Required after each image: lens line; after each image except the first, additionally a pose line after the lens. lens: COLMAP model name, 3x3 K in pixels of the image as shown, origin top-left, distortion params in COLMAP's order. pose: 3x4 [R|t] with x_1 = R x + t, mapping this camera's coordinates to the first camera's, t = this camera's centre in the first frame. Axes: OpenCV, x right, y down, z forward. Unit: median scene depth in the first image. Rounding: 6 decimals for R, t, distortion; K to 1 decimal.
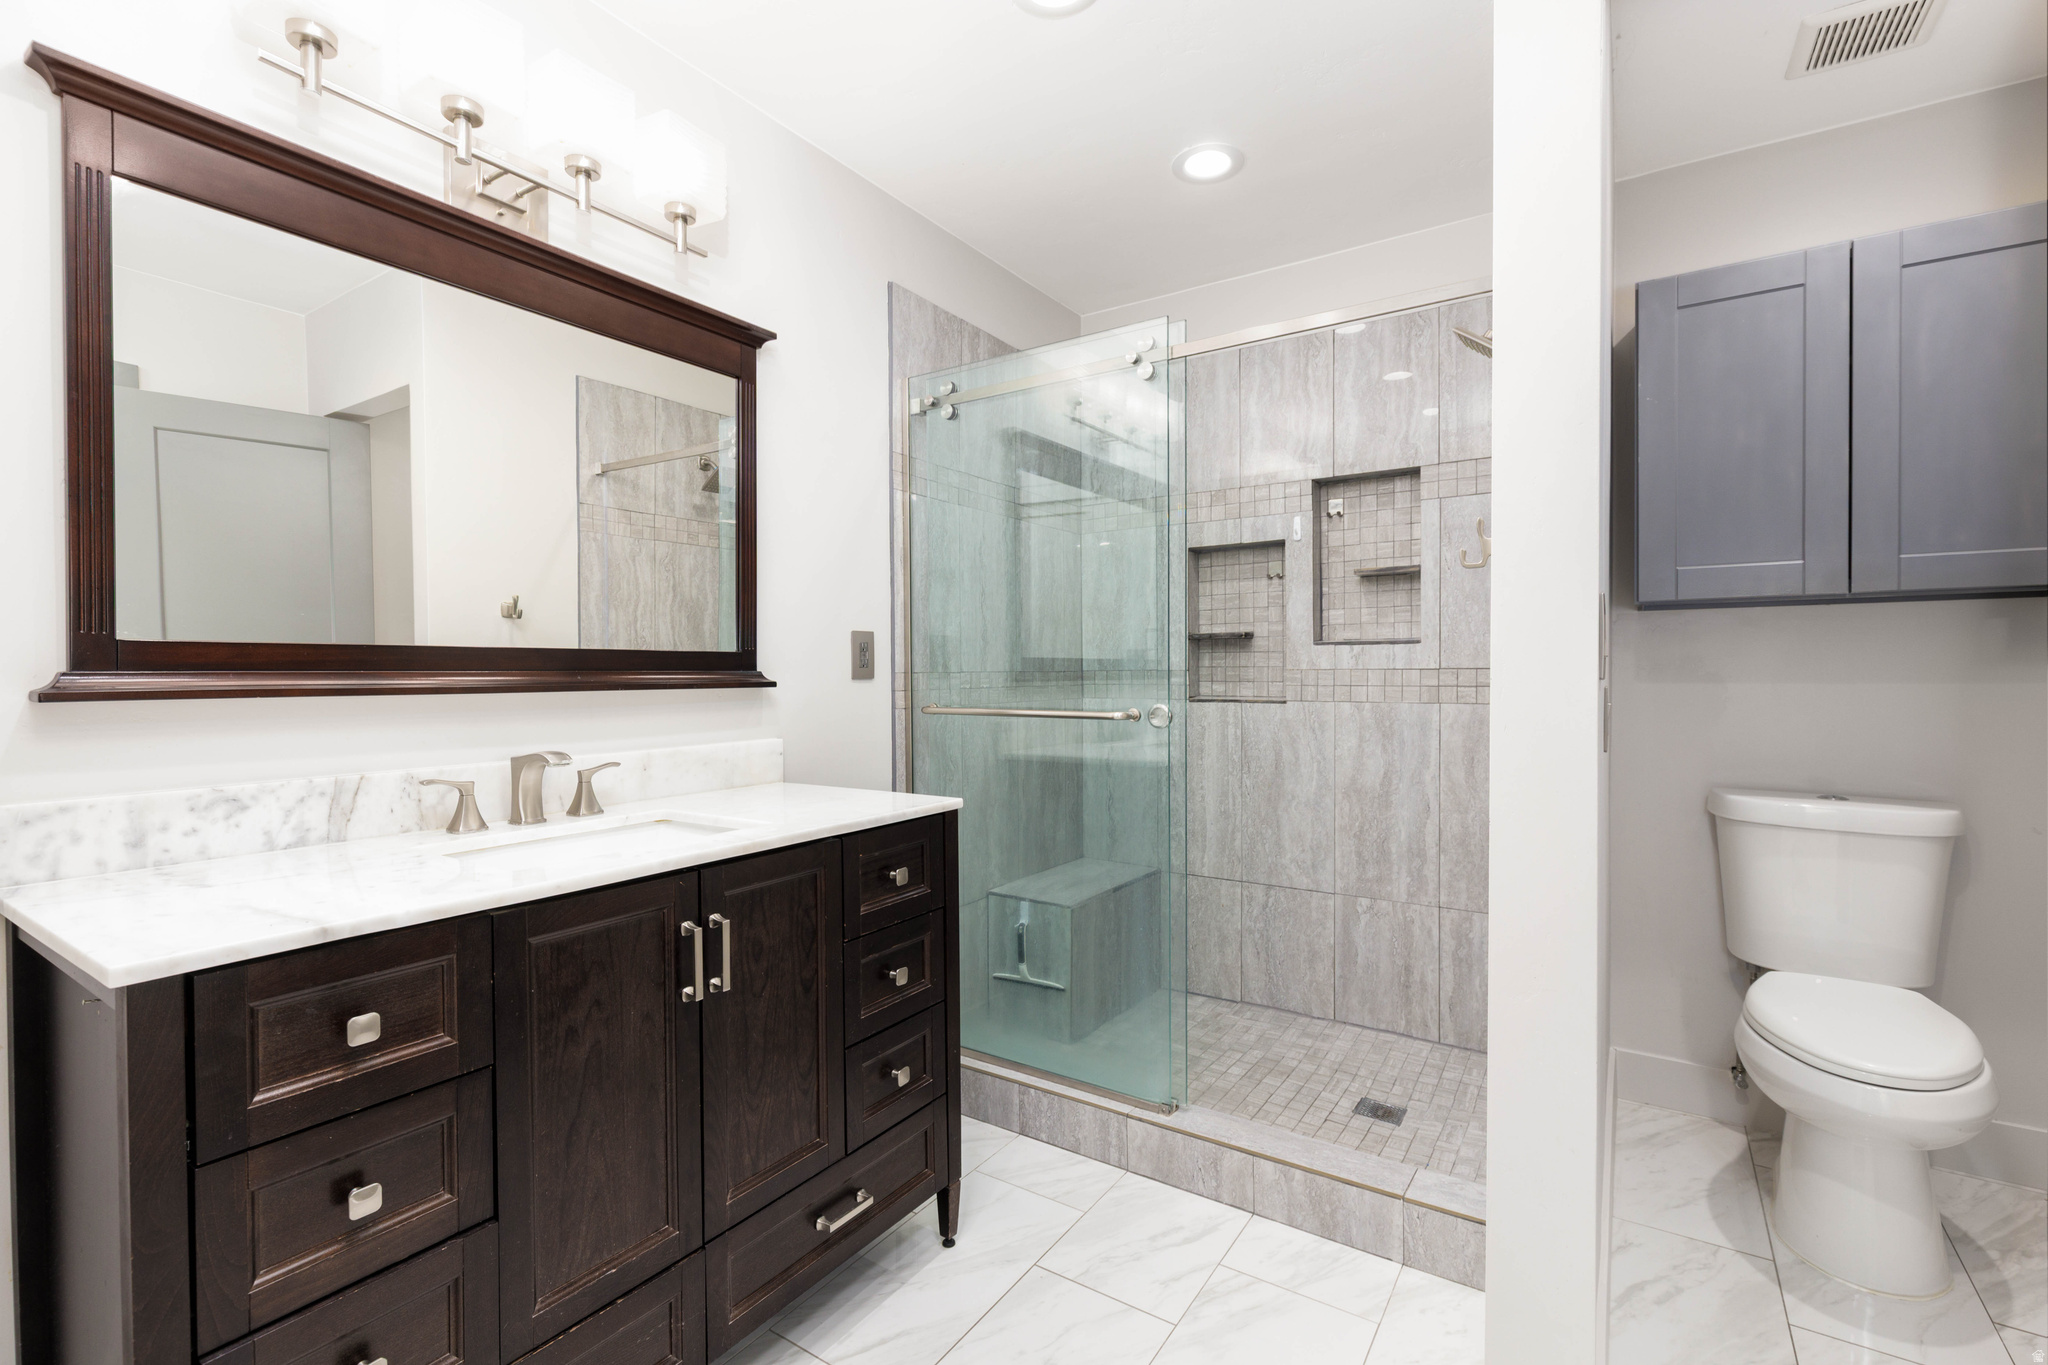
lens RADIAL K [[914.9, 0, 1028.7], [0, 914.9, 683.5], [0, 0, 1]] dist [0.011657, -0.009556]
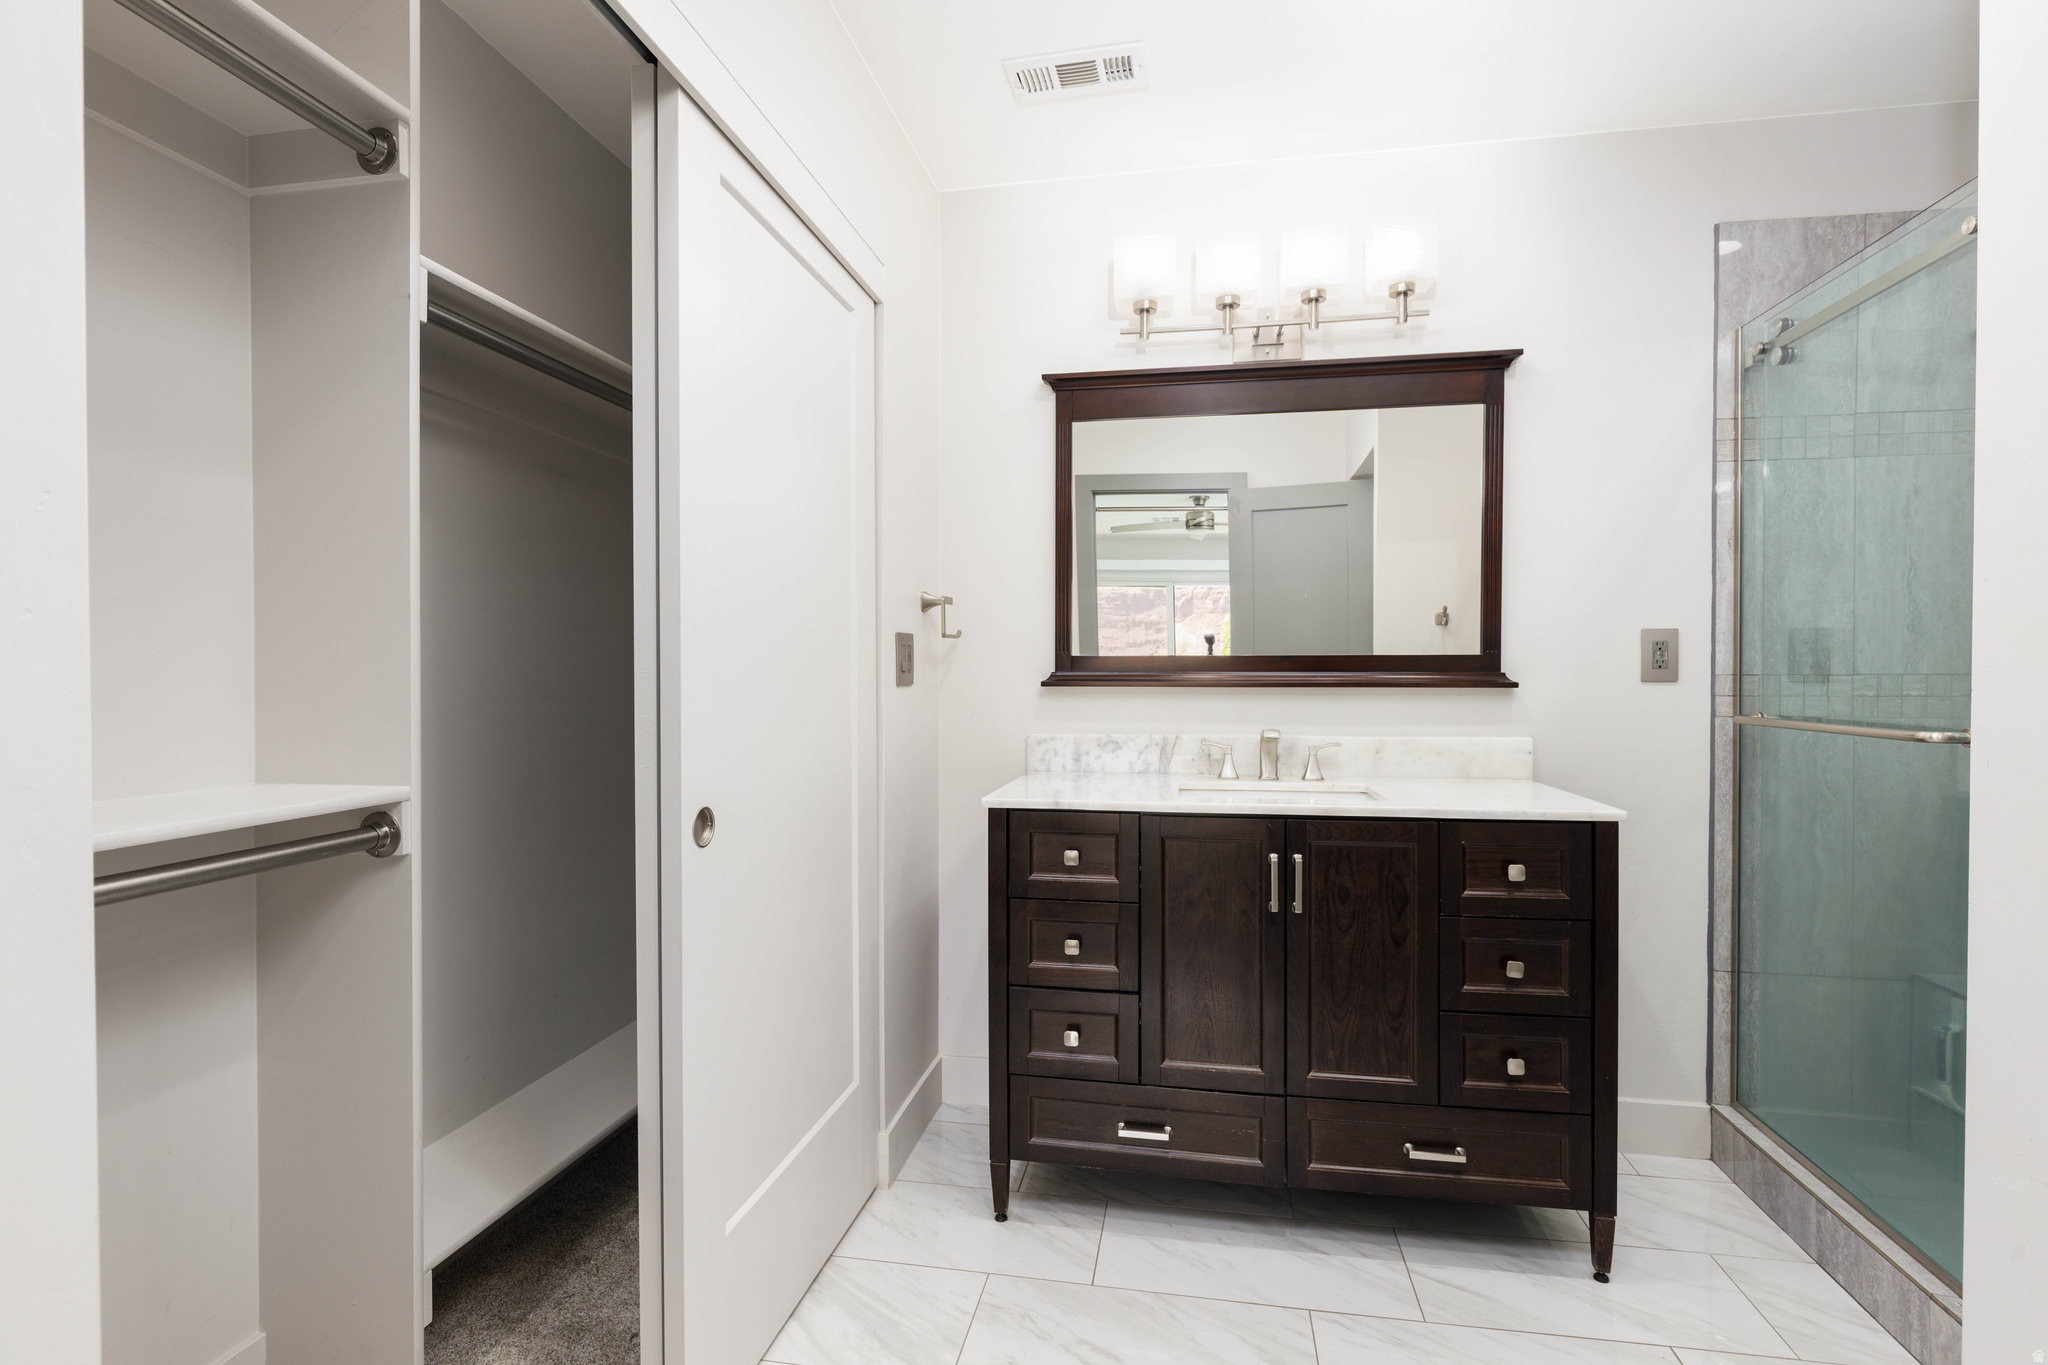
lens RADIAL K [[975.0, 0, 1024.0], [0, 975.0, 682.5], [0, 0, 1]] dist [-0.003386, -0.000415]
pose [[0.388501, 0.014492, -0.921334, 0.396231], [-0.013778, 0.999856, 0.009917, -0.003978], [0.921345, 0.008841, 0.388645, 0.037478]]
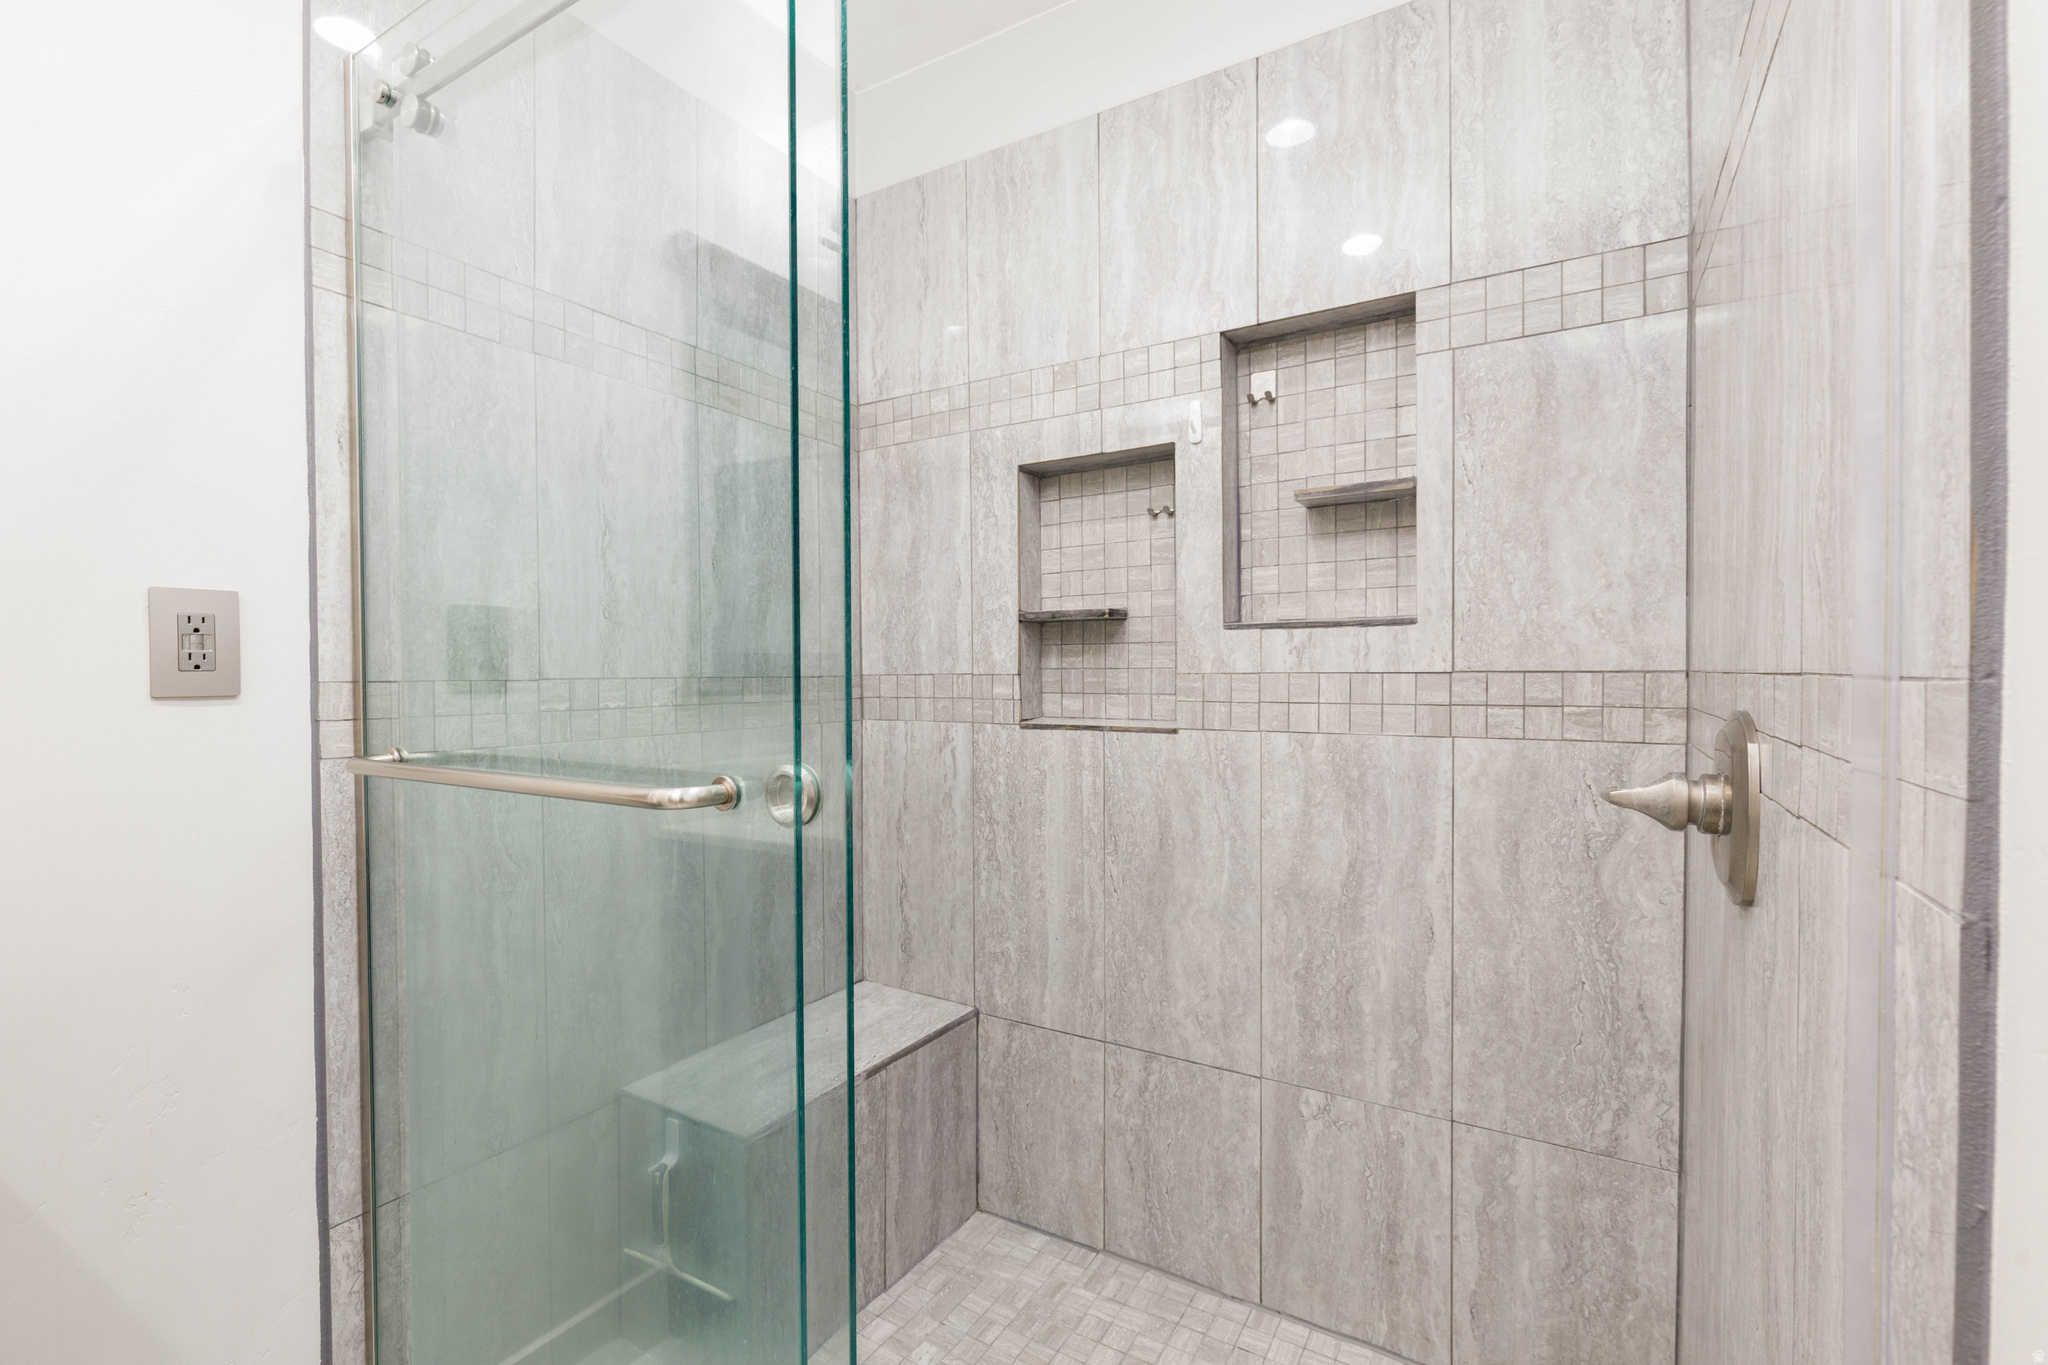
lens RADIAL K [[911.1, 0, 1031.7], [0, 911.1, 684.5], [0, 0, 1]] dist [0.000023, -0.000517]
pose [[0.998976, -0.001626, 0.045217, 0.173166], [0.001636, 0.999999, -0.000190, -0.008776], [-0.045217, 0.000263, 0.998977, 0.462250]]
